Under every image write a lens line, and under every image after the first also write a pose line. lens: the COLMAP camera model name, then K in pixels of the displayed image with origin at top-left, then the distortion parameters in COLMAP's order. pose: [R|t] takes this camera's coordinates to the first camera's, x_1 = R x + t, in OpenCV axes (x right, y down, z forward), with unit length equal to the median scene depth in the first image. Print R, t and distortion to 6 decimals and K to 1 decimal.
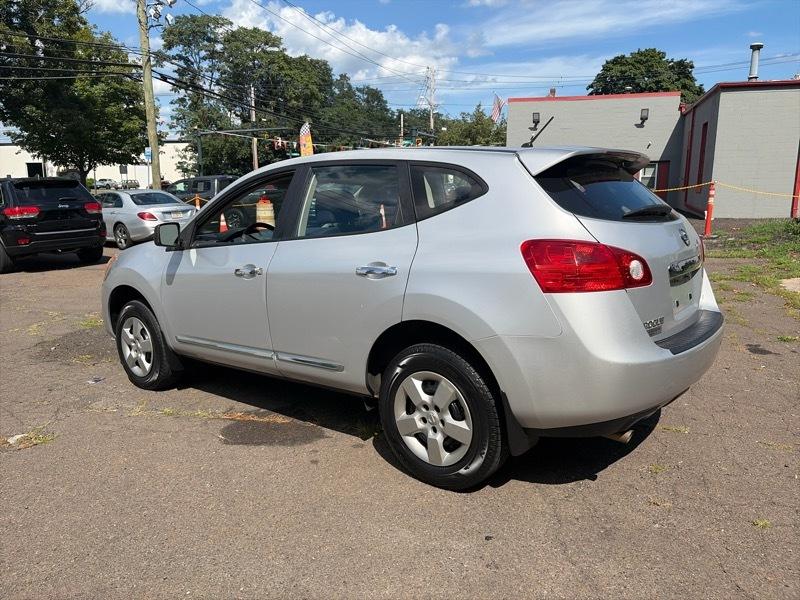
lens RADIAL K [[605.8, 0, 403.5], [0, 605.8, 298.0], [0, 0, 1]] dist [0.041467, -0.036741]
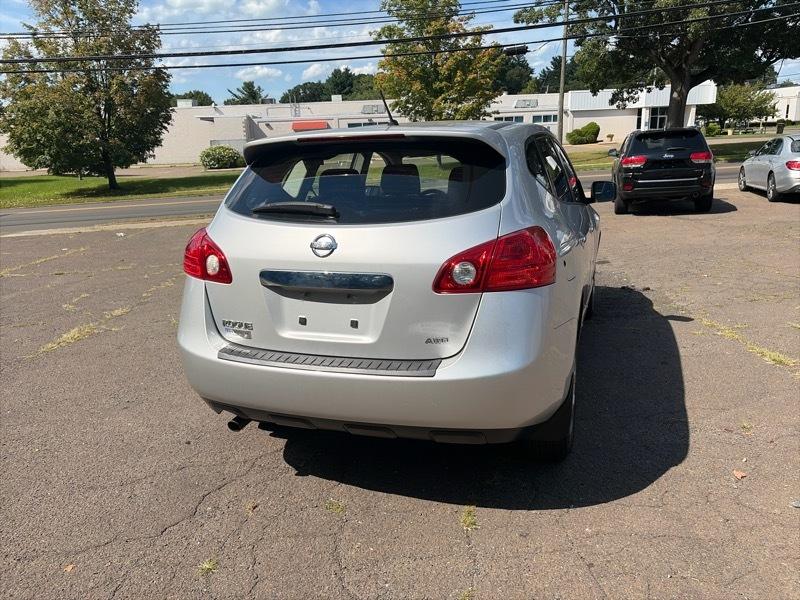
lens RADIAL K [[605.8, 0, 404.6], [0, 605.8, 304.8], [0, 0, 1]] dist [0.041467, -0.036741]
pose [[0.343939, 0.235383, -0.909011, 0.763173], [-0.135900, 0.970357, 0.199848, -0.121497], [0.929105, 0.054799, 0.365732, 0.494785]]
